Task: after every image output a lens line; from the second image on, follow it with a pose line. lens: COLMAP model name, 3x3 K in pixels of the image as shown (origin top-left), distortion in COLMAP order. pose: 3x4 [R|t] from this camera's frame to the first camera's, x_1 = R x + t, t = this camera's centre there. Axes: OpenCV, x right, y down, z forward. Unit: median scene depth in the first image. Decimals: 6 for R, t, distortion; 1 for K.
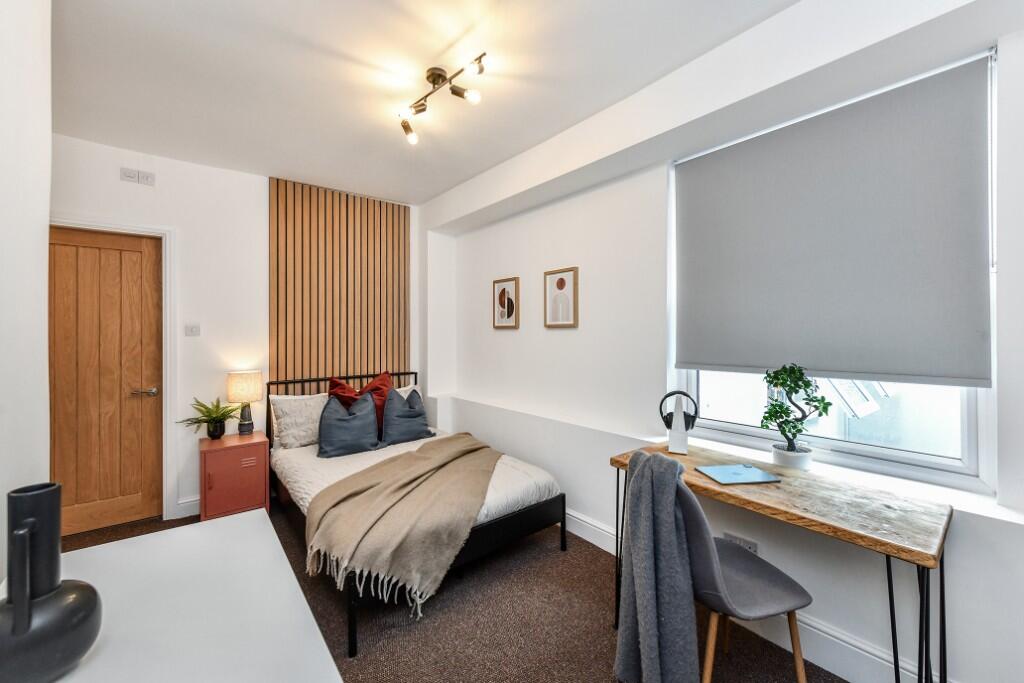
lens RADIAL K [[408.7, 0, 512.6], [0, 408.7, 341.6], [0, 0, 1]] dist [0.001593, 0.000008]
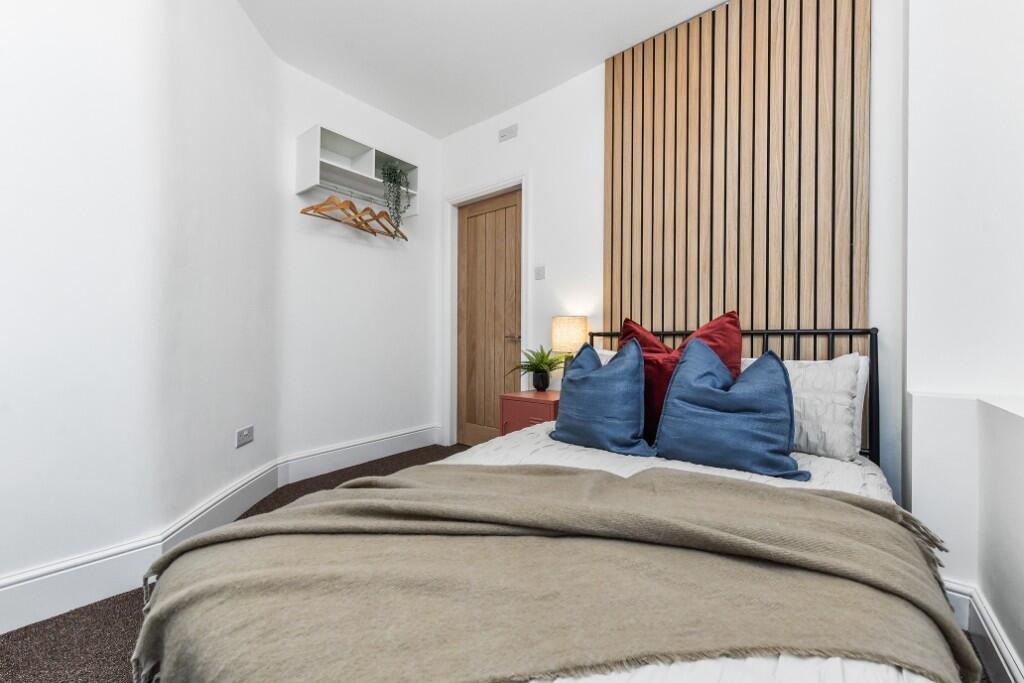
lens RADIAL K [[408.7, 0, 508.7], [0, 408.7, 338.1], [0, 0, 1]] dist [0.001593, 0.000008]
pose [[0.204140, 0.005275, -0.978927, 0.123354], [-0.018255, 0.999832, 0.001581, 0.122650], [0.978771, 0.017548, 0.204202, 0.748189]]
